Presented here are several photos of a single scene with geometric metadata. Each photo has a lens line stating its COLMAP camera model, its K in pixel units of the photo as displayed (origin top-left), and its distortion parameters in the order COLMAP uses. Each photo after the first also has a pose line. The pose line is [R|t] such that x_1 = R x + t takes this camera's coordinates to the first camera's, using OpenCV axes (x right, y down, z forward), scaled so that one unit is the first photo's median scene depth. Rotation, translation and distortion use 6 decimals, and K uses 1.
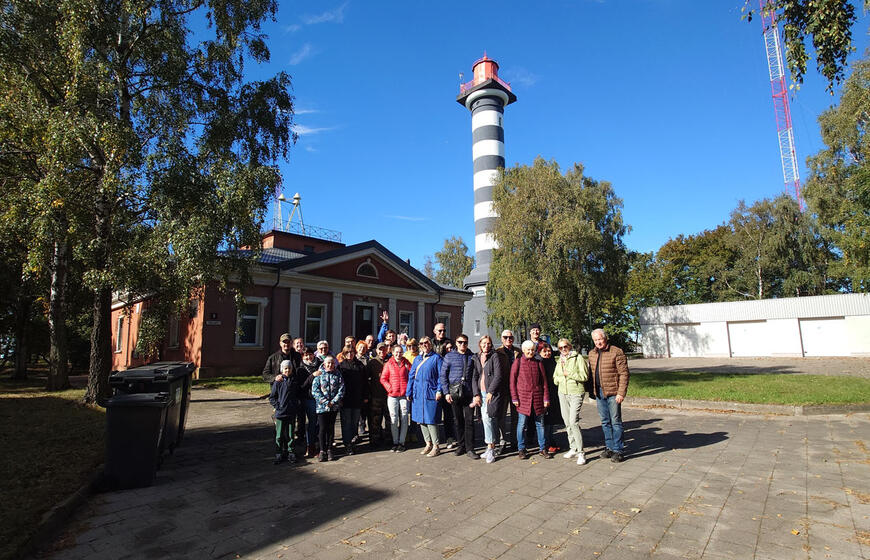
lens RADIAL K [[462.1, 0, 435.0], [0, 462.1, 283.7], [0, 0, 1]] dist [0.016885, -0.000506]
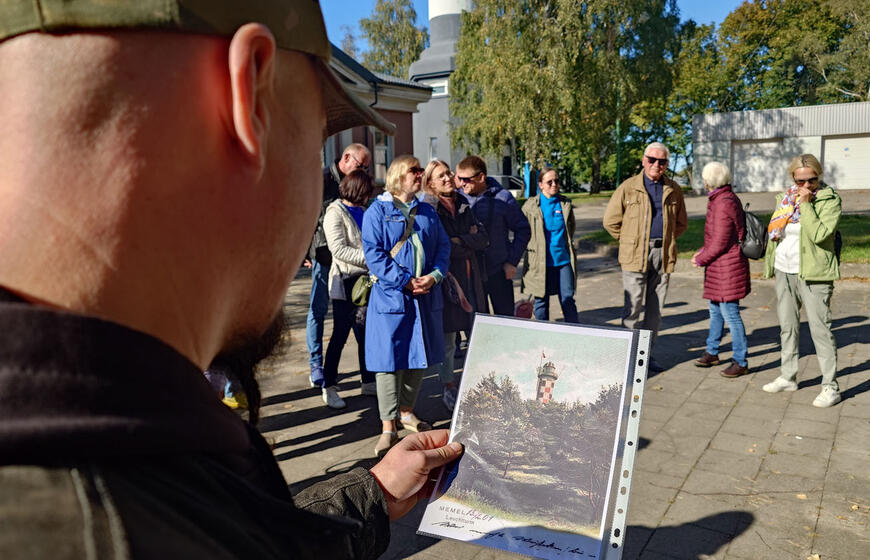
lens RADIAL K [[719.5, 0, 435.0], [0, 719.5, 280.0], [0, 0, 1]] dist [0.009801, -0.019886]
pose [[0.994272, -0.025059, 0.103903, -0.013446], [-0.003939, 0.962875, 0.269919, 0.006083], [-0.106810, -0.268782, 0.957261, 0.049759]]
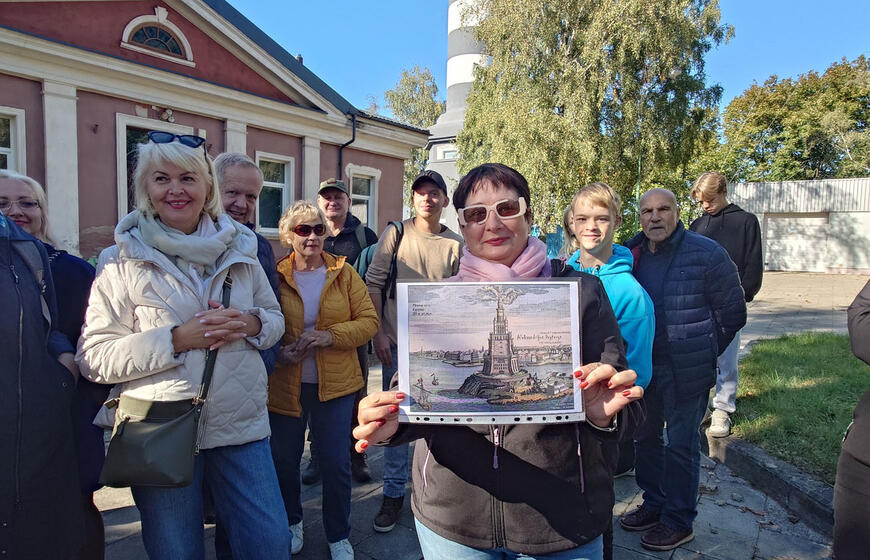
lens RADIAL K [[548.3, 0, 436.0], [0, 548.3, 314.2], [0, 0, 1]] dist [-0.053805, 0.026989]
pose [[0.996975, 0.034089, 0.069842, 0.047792], [-0.051525, 0.962701, 0.265615, 0.044853], [-0.058183, -0.268410, 0.961546, 0.328090]]
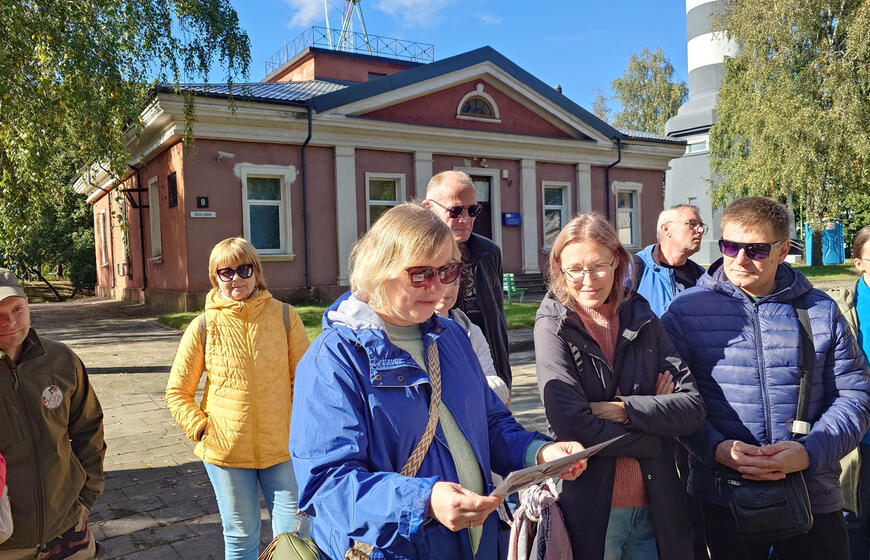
lens RADIAL K [[719.5, 0, 435.0], [0, 719.5, 280.0], [0, 0, 1]] dist [0.009801, -0.019886]
pose [[0.969969, -0.011950, -0.242935, 0.002498], [0.055326, 0.983450, 0.172524, 0.014364], [0.236853, -0.180783, 0.954577, 0.115791]]
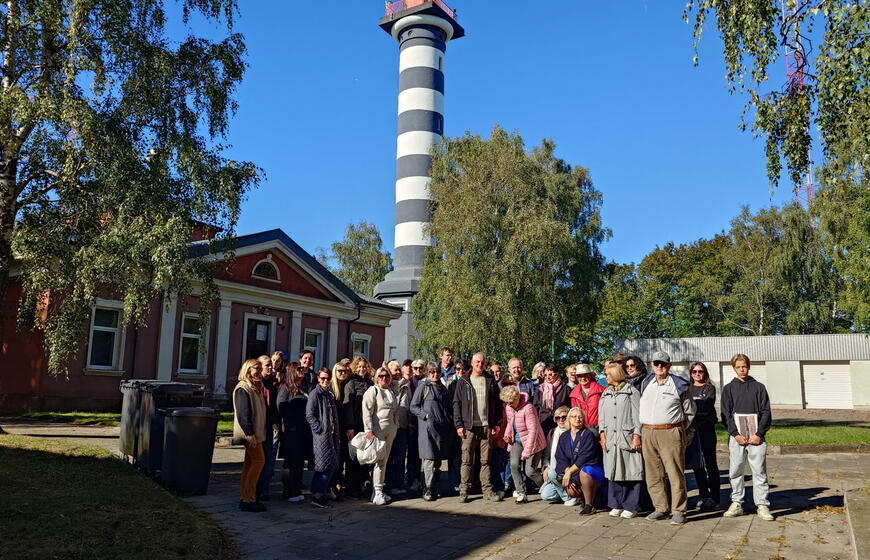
lens RADIAL K [[719.5, 0, 435.0], [0, 719.5, 280.0], [0, 0, 1]] dist [0.009801, -0.019886]
pose [[0.982393, 0.059843, 0.176980, -0.059695], [-0.057655, 0.998183, -0.017486, -0.006844], [-0.177705, 0.006974, 0.984059, -0.096800]]
